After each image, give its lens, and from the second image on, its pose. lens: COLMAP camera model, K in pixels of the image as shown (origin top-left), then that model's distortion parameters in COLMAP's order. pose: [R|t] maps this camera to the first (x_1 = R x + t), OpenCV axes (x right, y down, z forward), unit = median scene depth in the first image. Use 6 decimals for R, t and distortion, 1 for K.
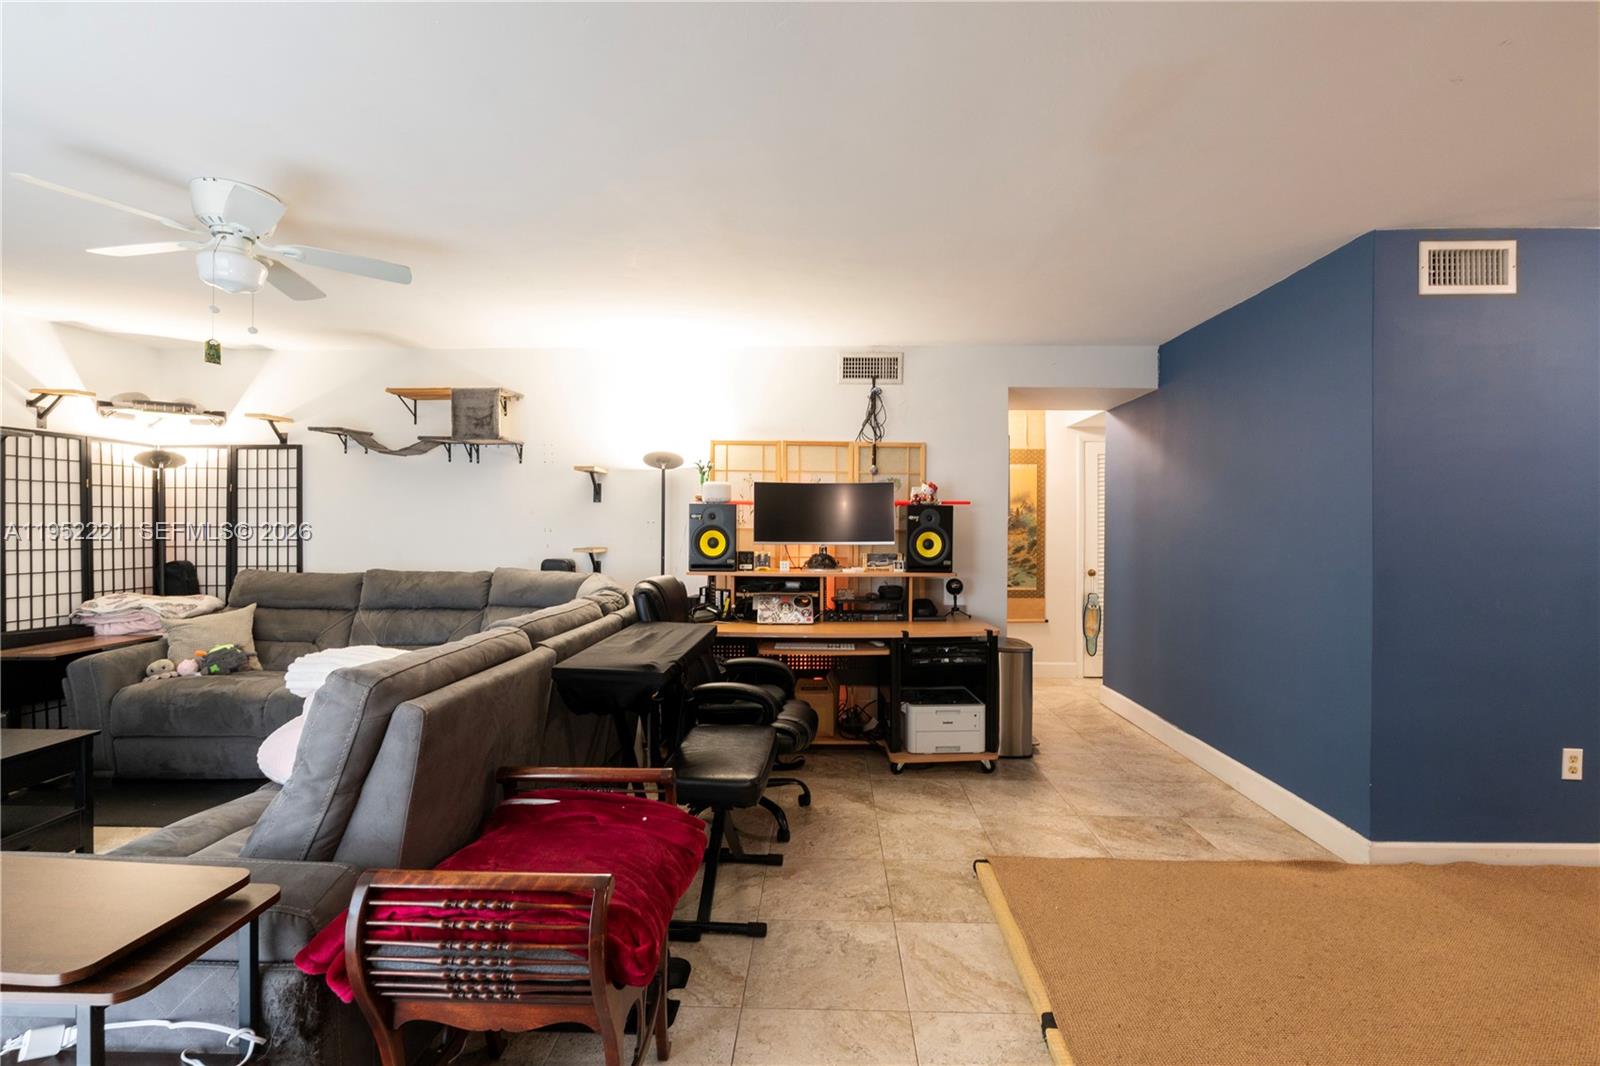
lens RADIAL K [[745.9, 0, 809.1], [0, 745.9, 528.3], [0, 0, 1]] dist [-0.004752, 0.000653]
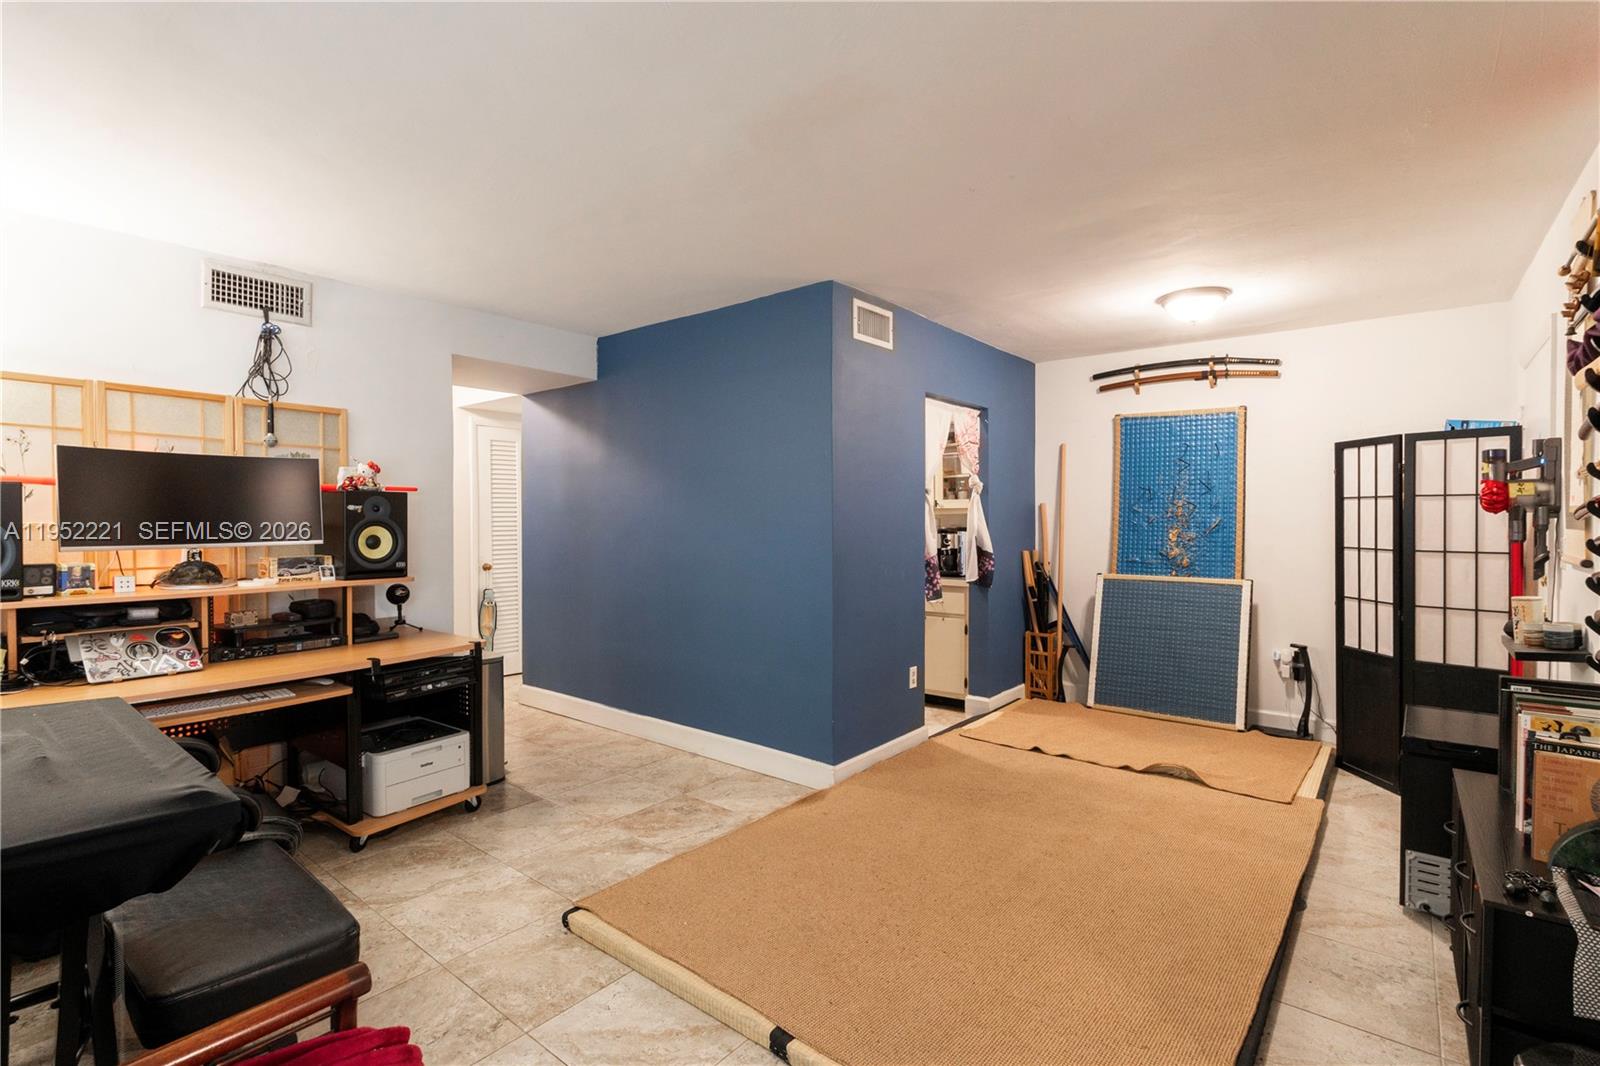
lens RADIAL K [[749.4, 0, 802.8], [0, 749.4, 528.3], [0, 0, 1]] dist [-0.004701, 0.000270]
pose [[0.609533, -0.017241, 0.792573, -0.203627], [0.006792, 0.999840, 0.016526, -0.002964], [-0.792731, -0.004690, 0.609553, 0.197086]]
